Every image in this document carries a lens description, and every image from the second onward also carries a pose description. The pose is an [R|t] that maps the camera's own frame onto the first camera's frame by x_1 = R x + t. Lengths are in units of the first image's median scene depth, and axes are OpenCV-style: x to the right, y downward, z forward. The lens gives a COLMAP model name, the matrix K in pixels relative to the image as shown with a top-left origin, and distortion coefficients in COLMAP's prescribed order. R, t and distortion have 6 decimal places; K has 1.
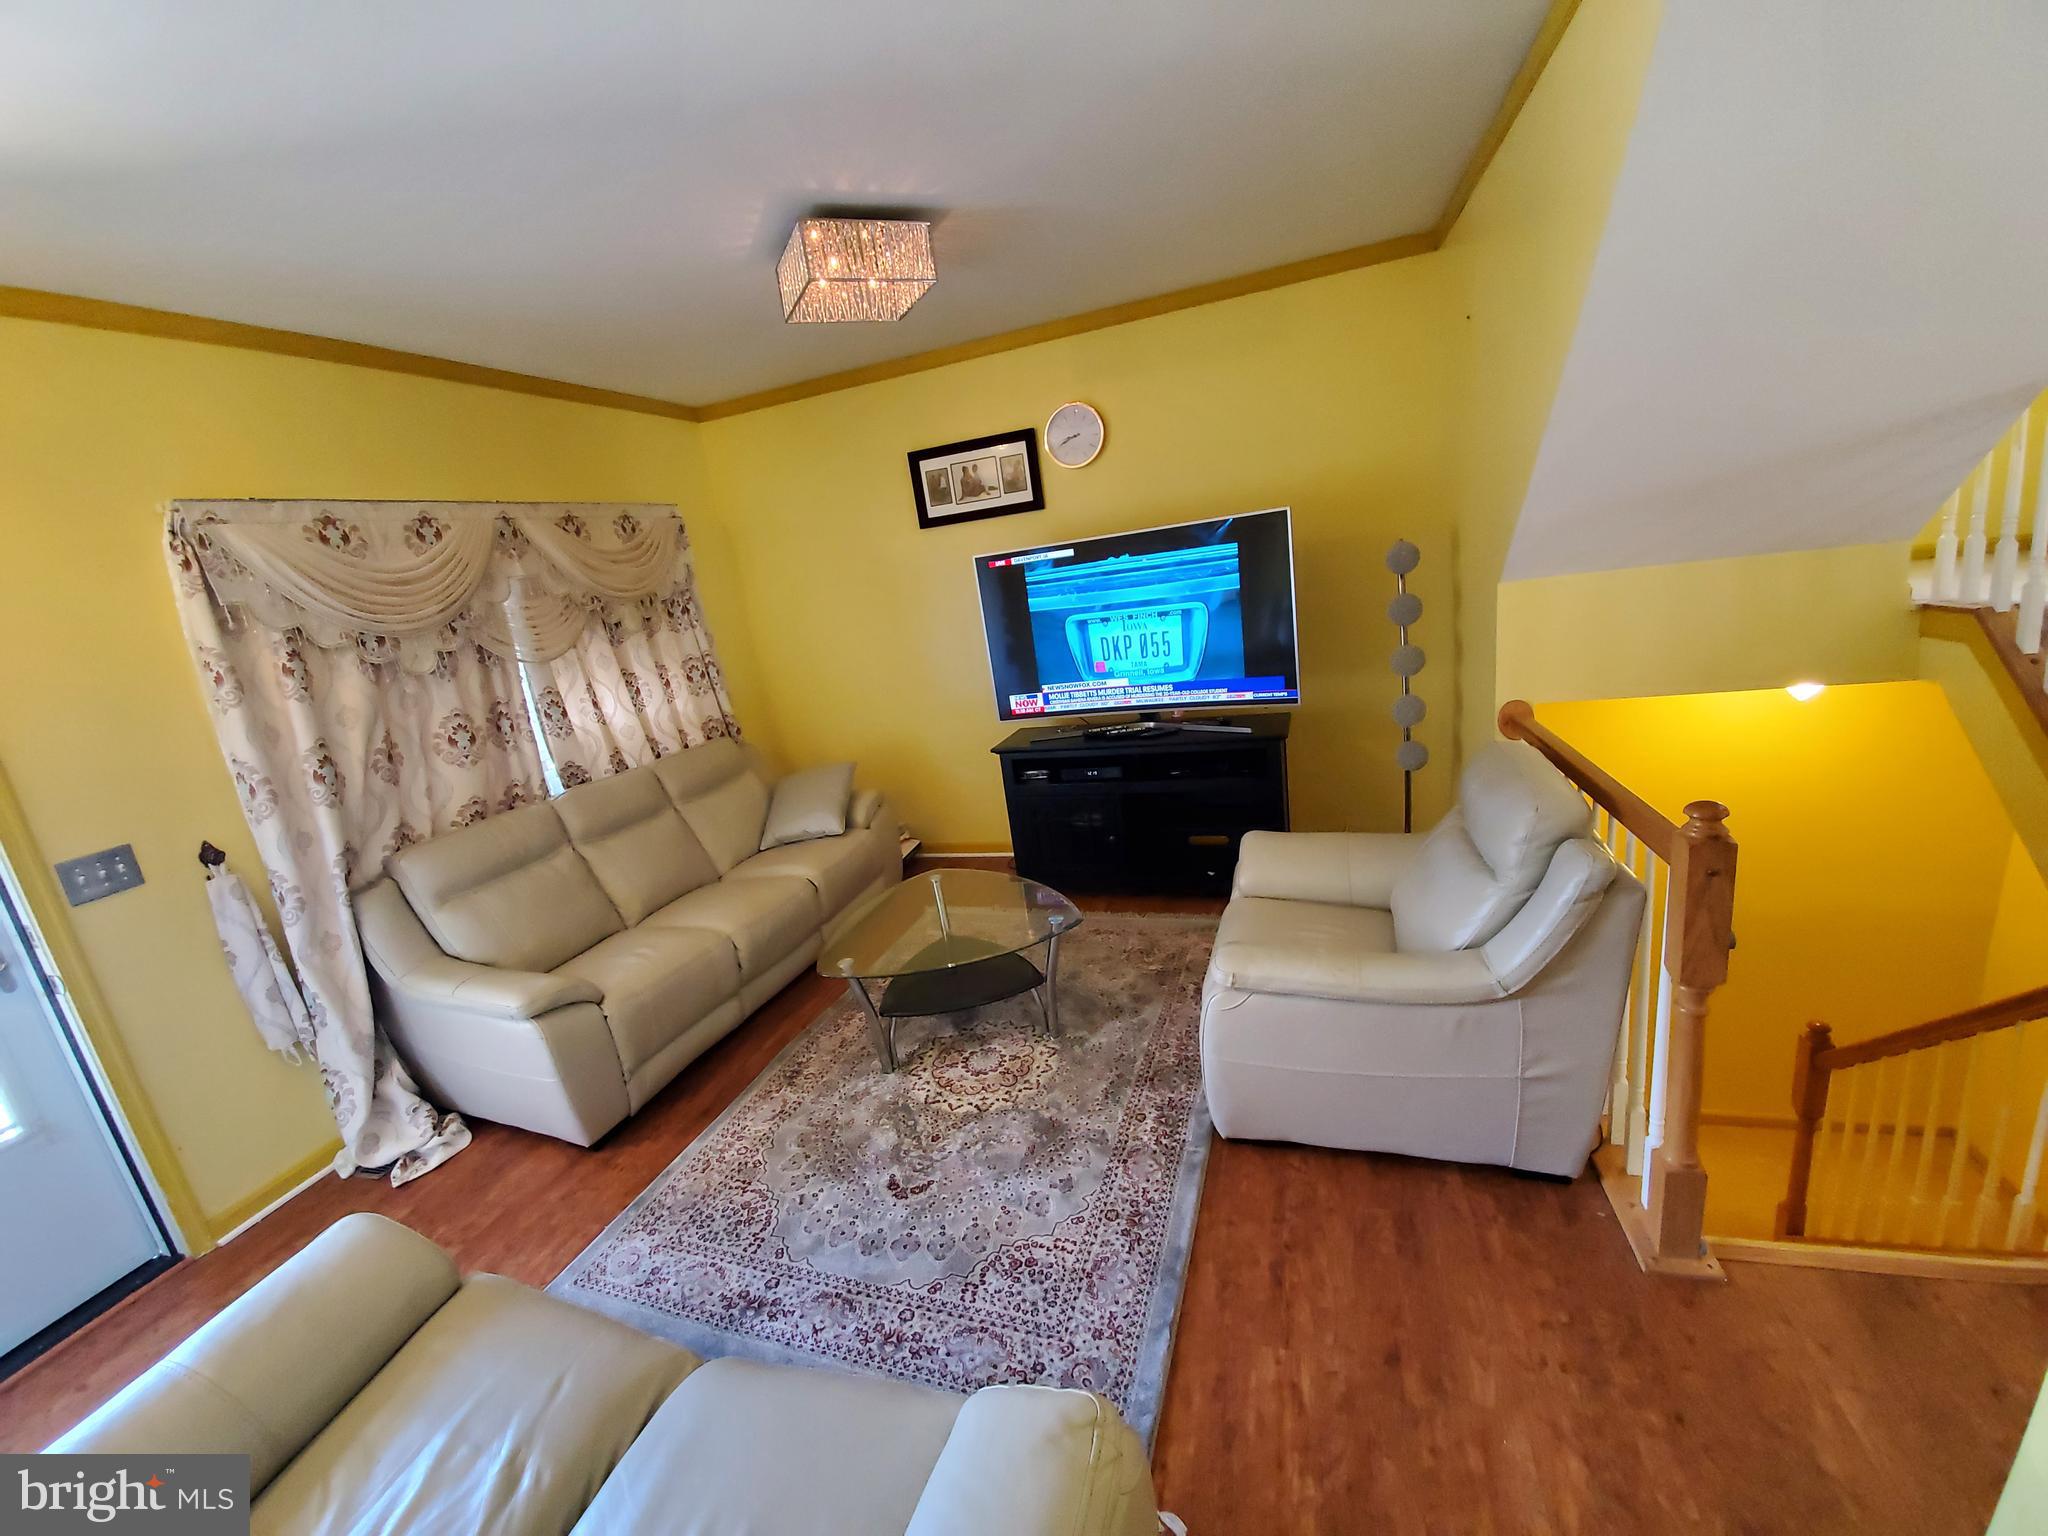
lens RADIAL K [[818.8, 0, 1016.5], [0, 818.8, 769.1], [0, 0, 1]] dist [0.013220, -0.015205]
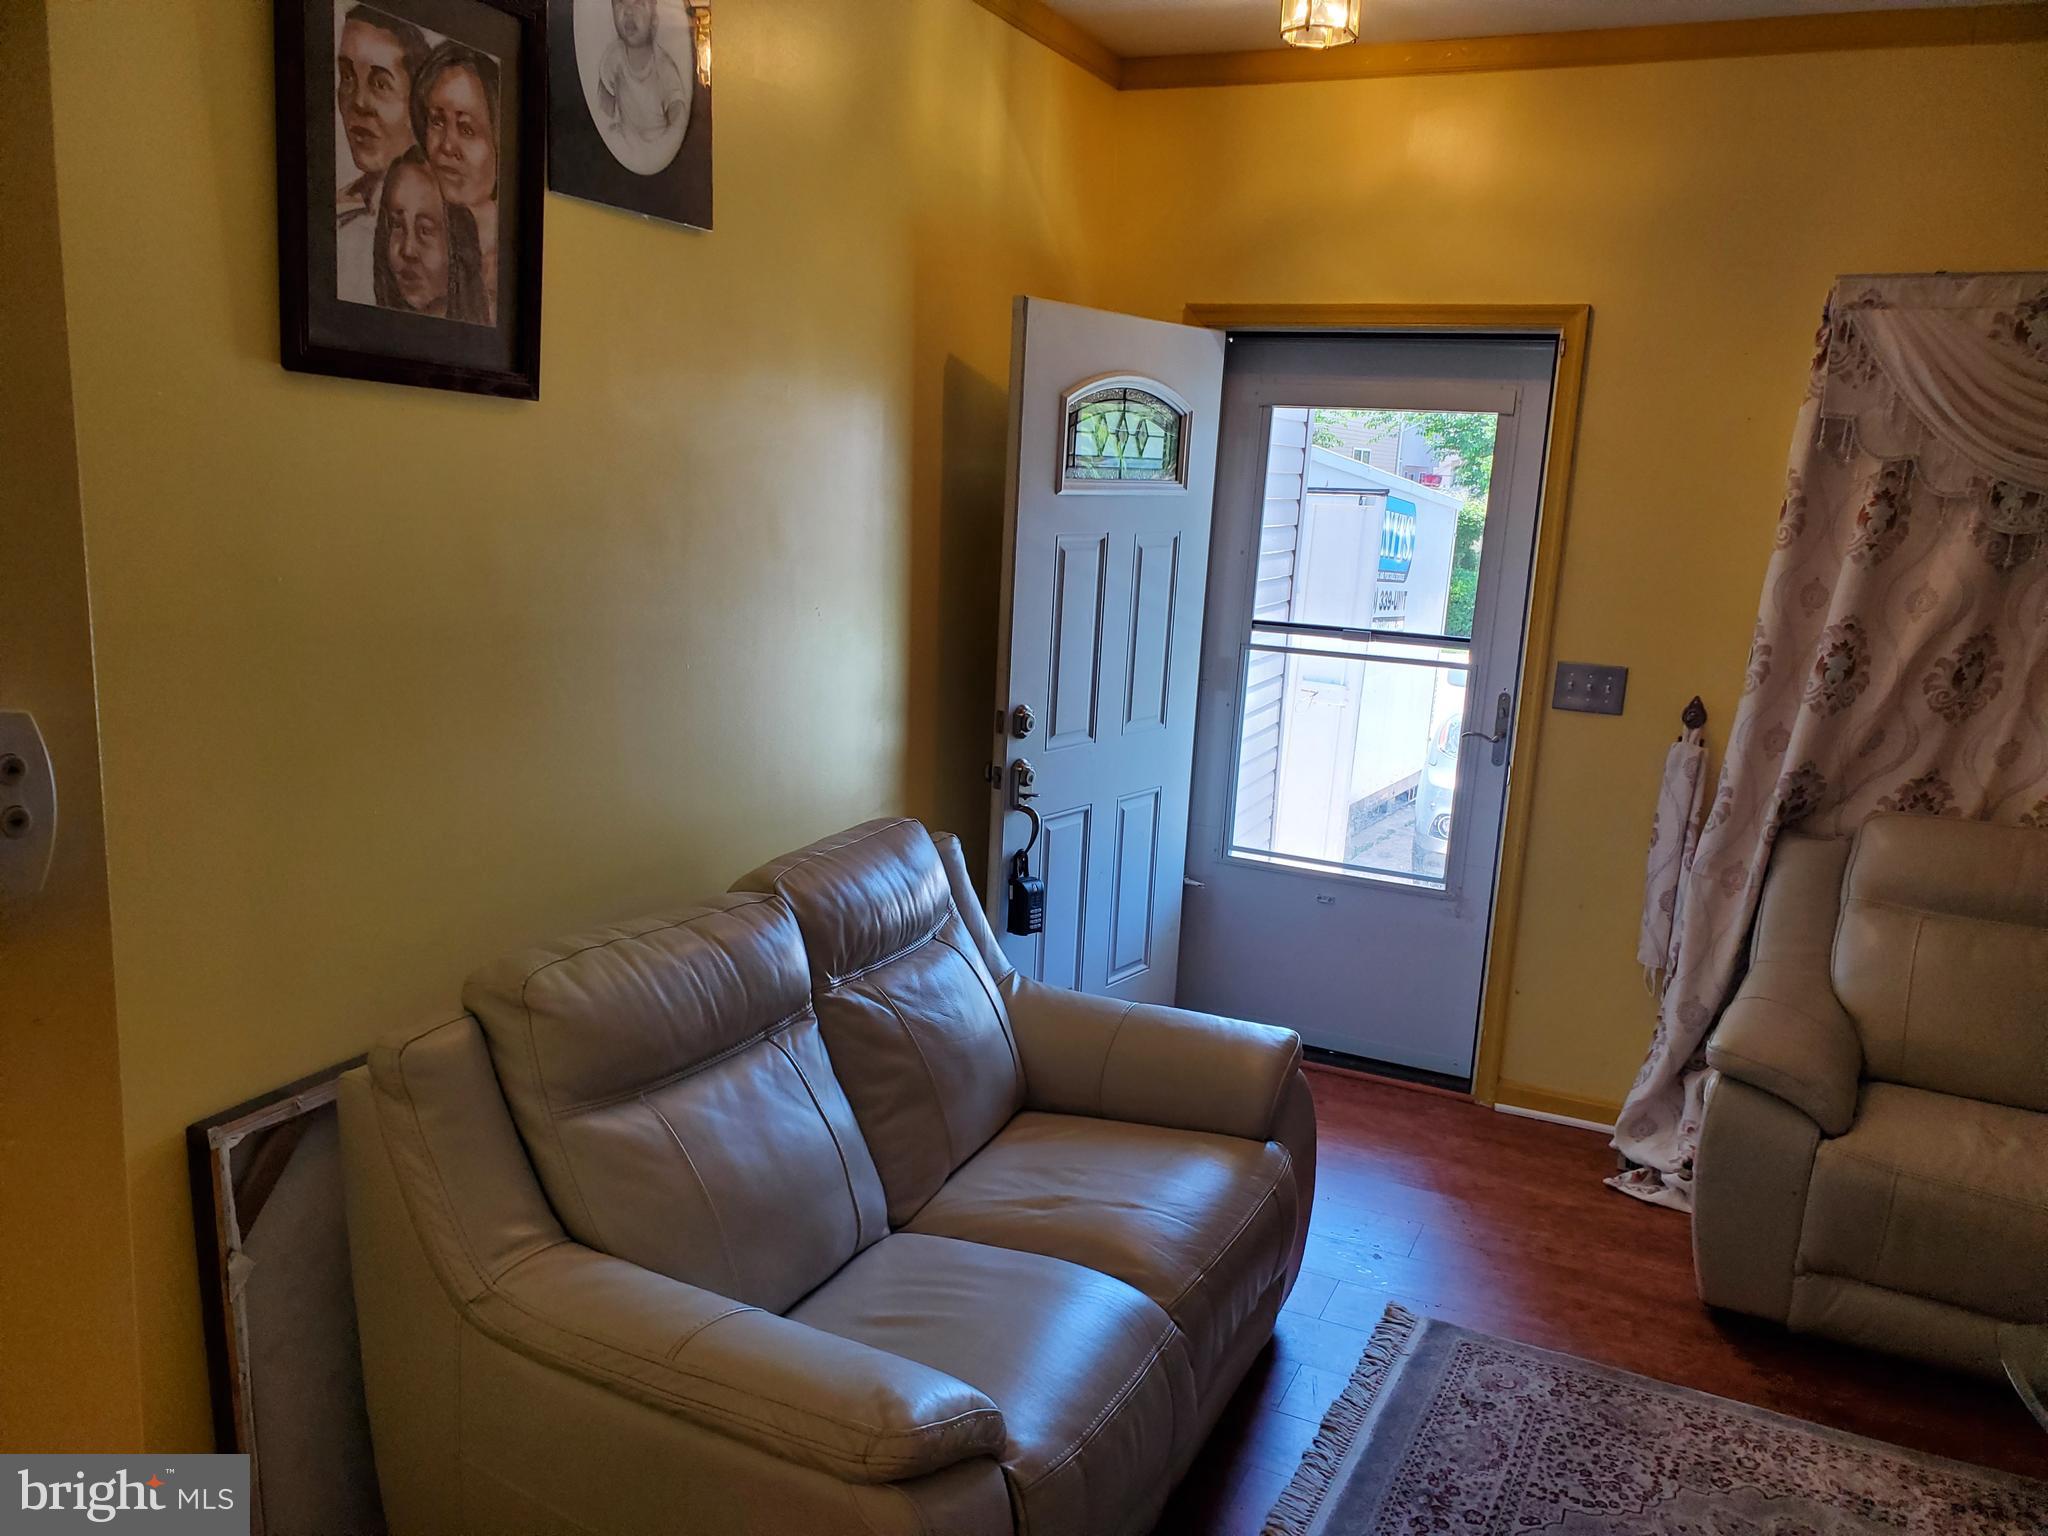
lens RADIAL K [[1627.5, 0, 1013.6], [0, 1627.5, 801.9], [0, 0, 1]] dist [0.029420, -0.002135]
pose [[-0.142472, 0.326419, -0.934426, 0.529553], [-0.271982, 0.894805, 0.354048, -0.167479], [0.951697, 0.304589, -0.038705, 0.348710]]
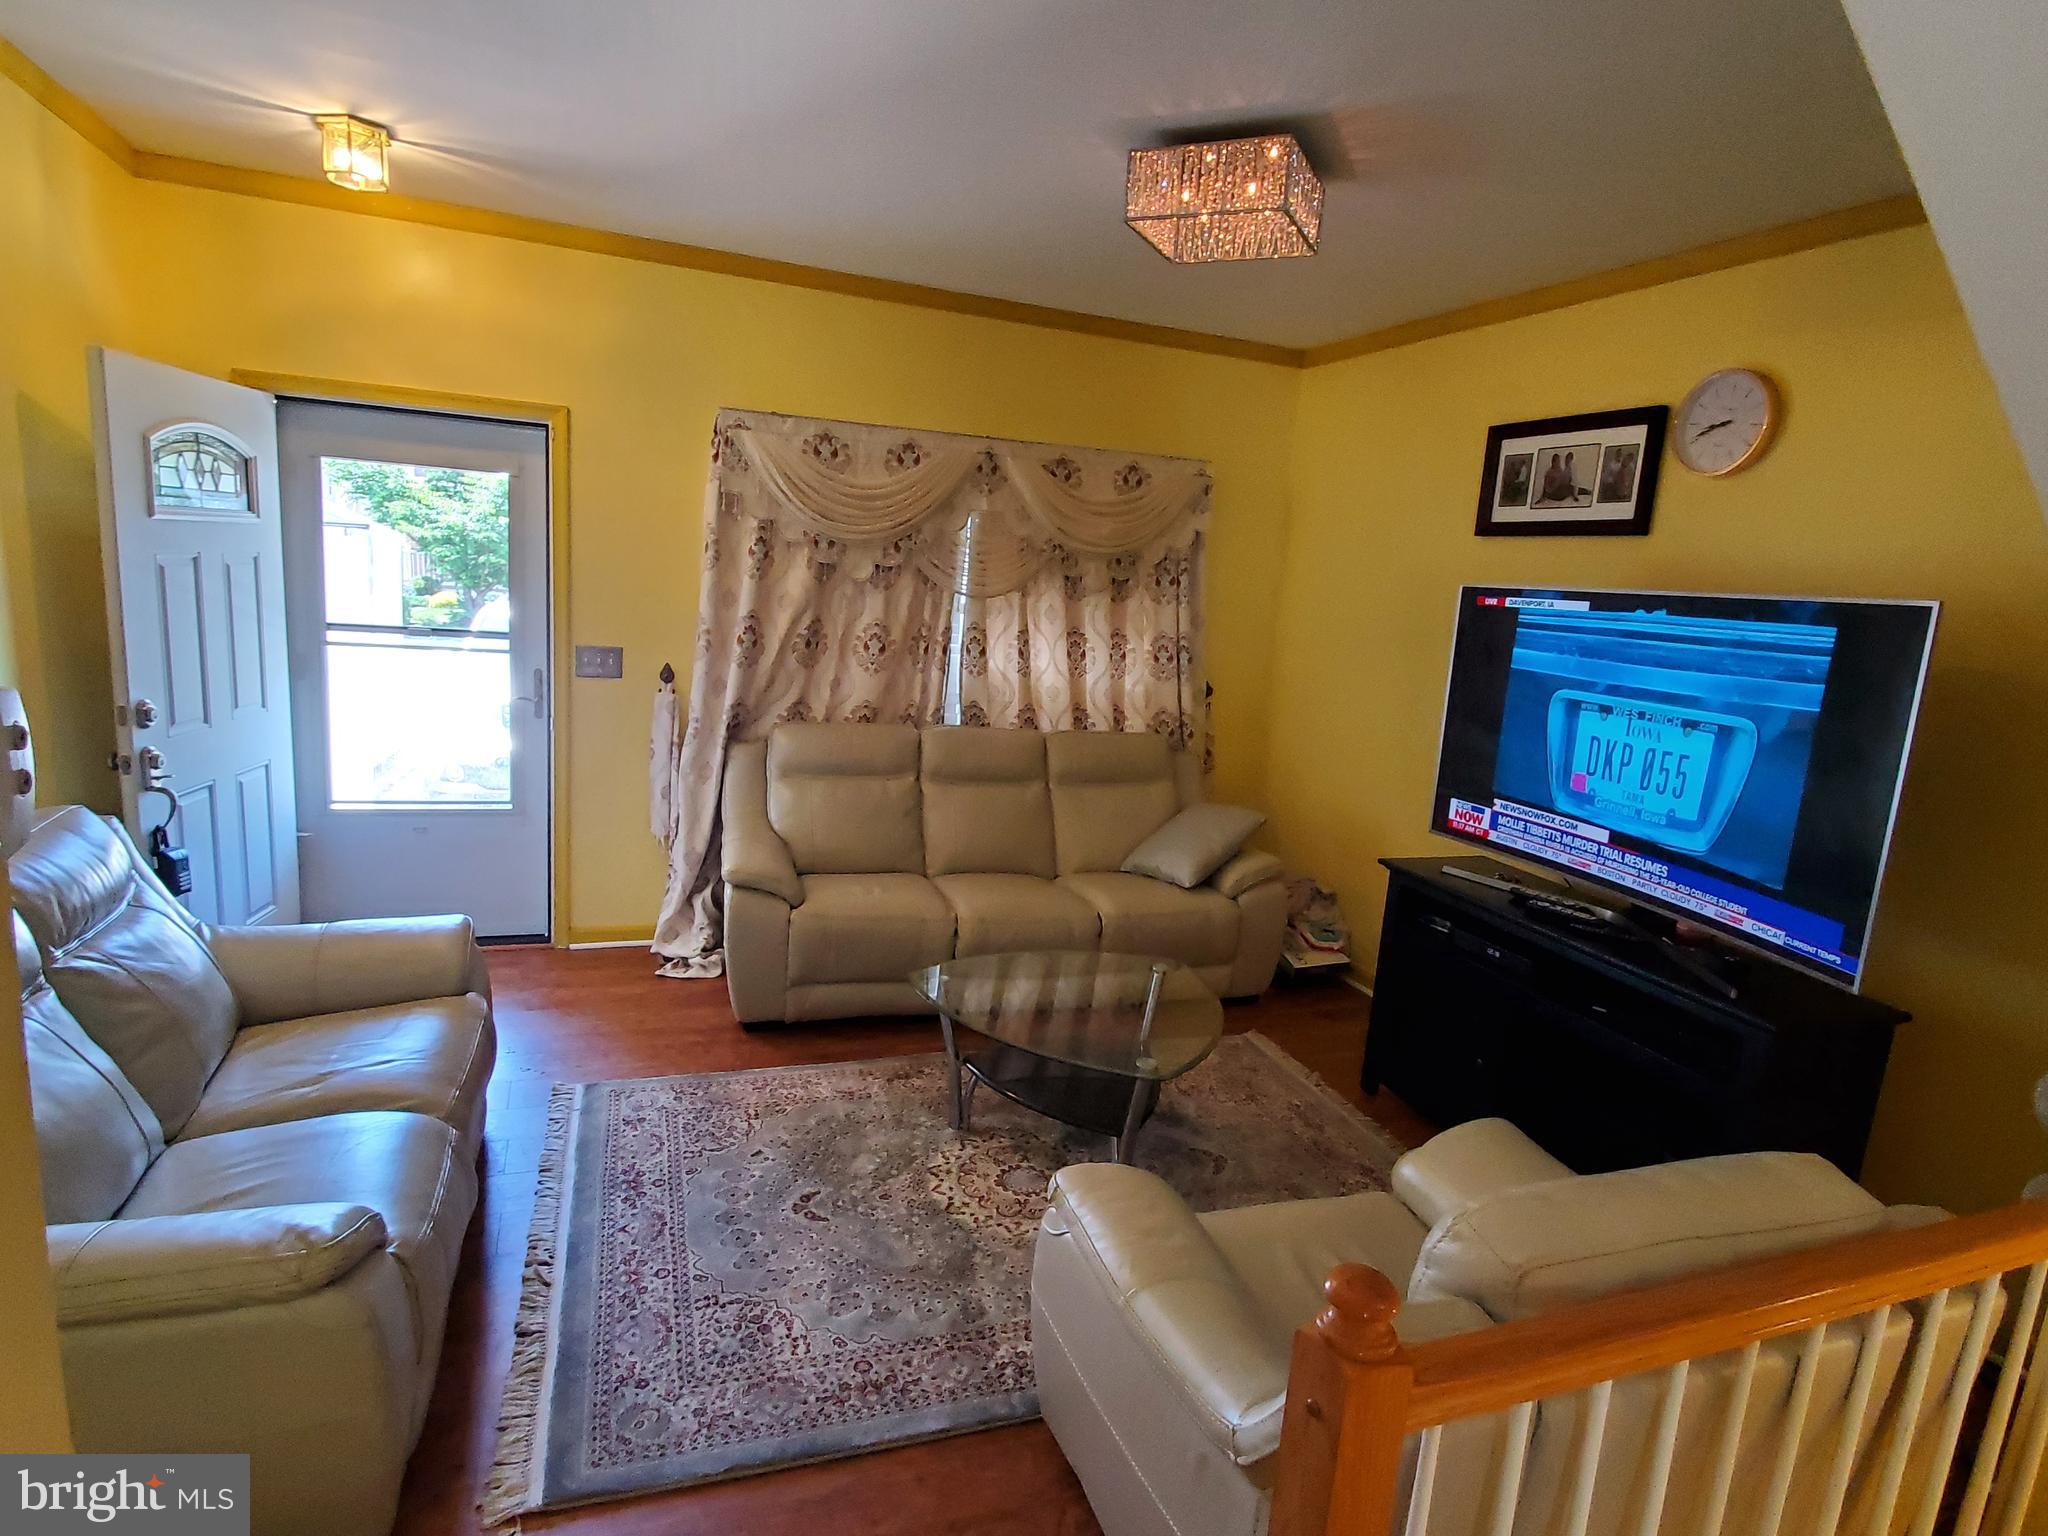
lens RADIAL K [[1121.7, 0, 1030.1], [0, 1121.7, 780.2], [0, 0, 1]] dist [0.005368, -0.000256]
pose [[0.602144, 0.320583, -0.731197, 0.577953], [-0.344620, 0.930494, 0.124166, -0.127449], [0.720180, 0.177219, 0.670771, 0.192529]]
